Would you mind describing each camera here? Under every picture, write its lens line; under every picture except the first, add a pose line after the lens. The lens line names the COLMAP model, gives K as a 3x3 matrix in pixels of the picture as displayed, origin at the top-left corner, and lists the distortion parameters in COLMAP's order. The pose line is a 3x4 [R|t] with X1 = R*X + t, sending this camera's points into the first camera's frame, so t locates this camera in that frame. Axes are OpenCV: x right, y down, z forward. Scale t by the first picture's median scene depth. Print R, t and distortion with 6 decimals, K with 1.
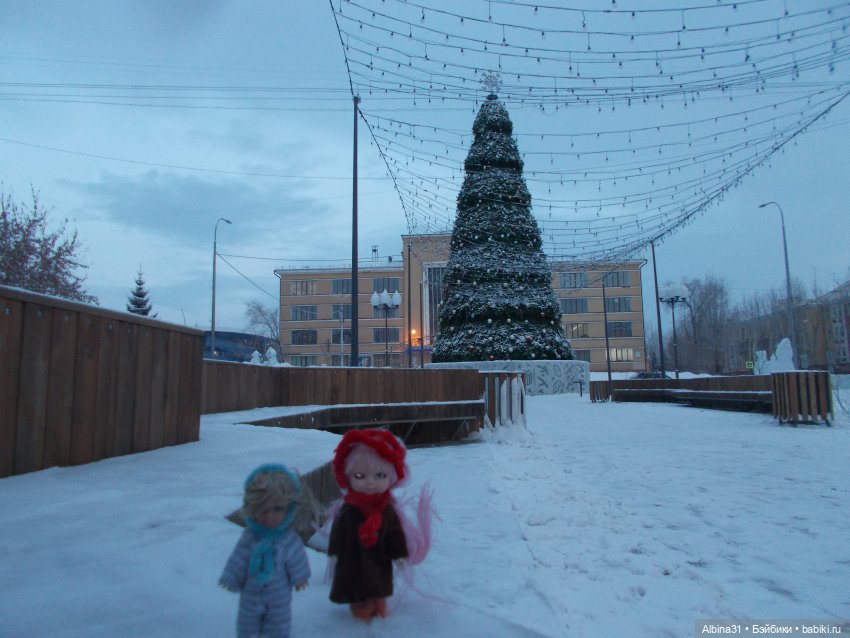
lens RADIAL K [[627.8, 0, 430.1], [0, 627.8, 318.1], [0, 0, 1]] dist [0.006348, 0.002267]
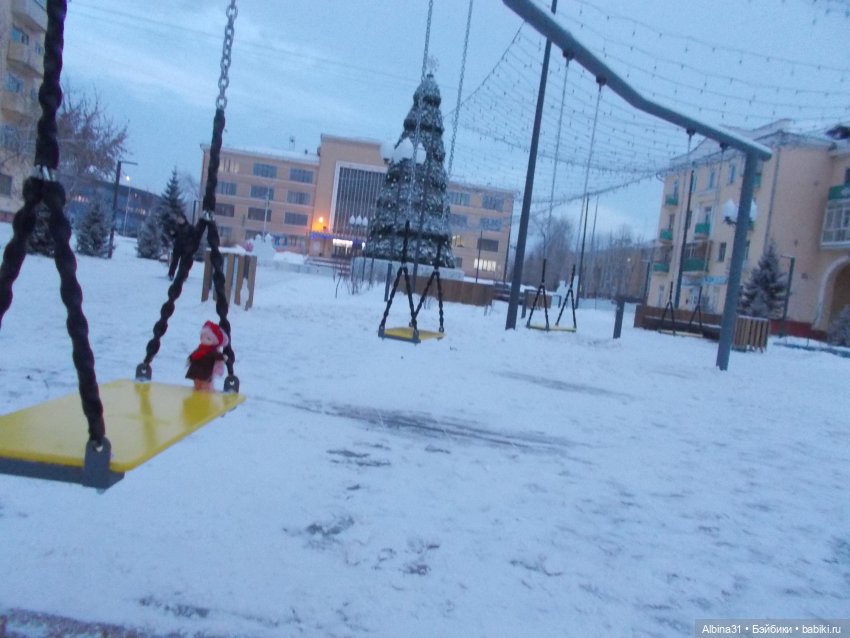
lens RADIAL K [[648.3, 0, 425.0], [0, 648.3, 319.0], [0, 0, 1]] dist [-0.055628, 0.003872]
pose [[0.969340, 0.127293, 0.210183, -0.152653], [-0.162707, 0.973481, 0.160816, -0.054777], [-0.184139, -0.190083, 0.964345, -0.512095]]
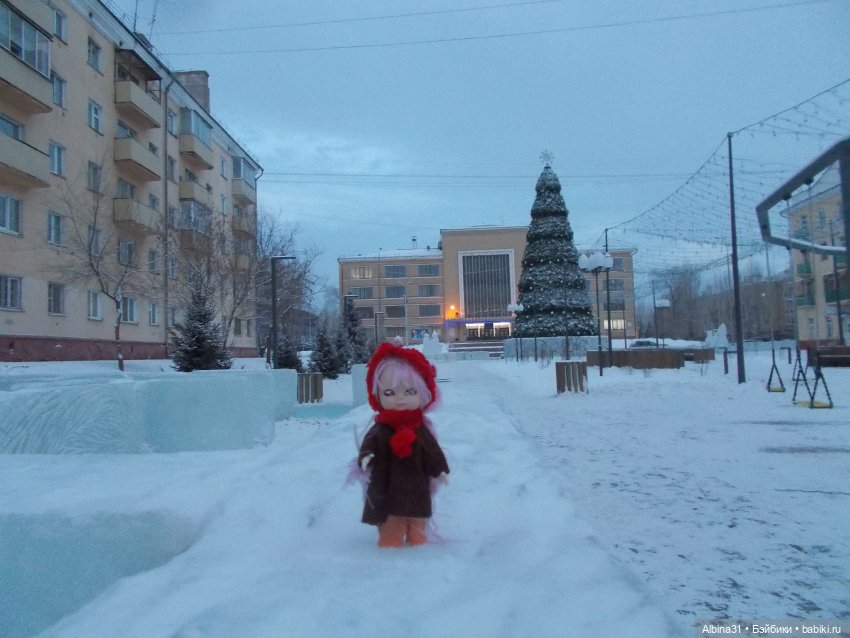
lens RADIAL K [[651.8, 0, 425.0], [0, 651.8, 319.0], [0, 0, 1]] dist [-0.002302, 0.002176]
pose [[0.999471, -0.009856, 0.030980, -0.273134], [0.007963, 0.998127, 0.060656, -0.079832], [-0.031519, -0.060377, 0.997678, -0.663437]]
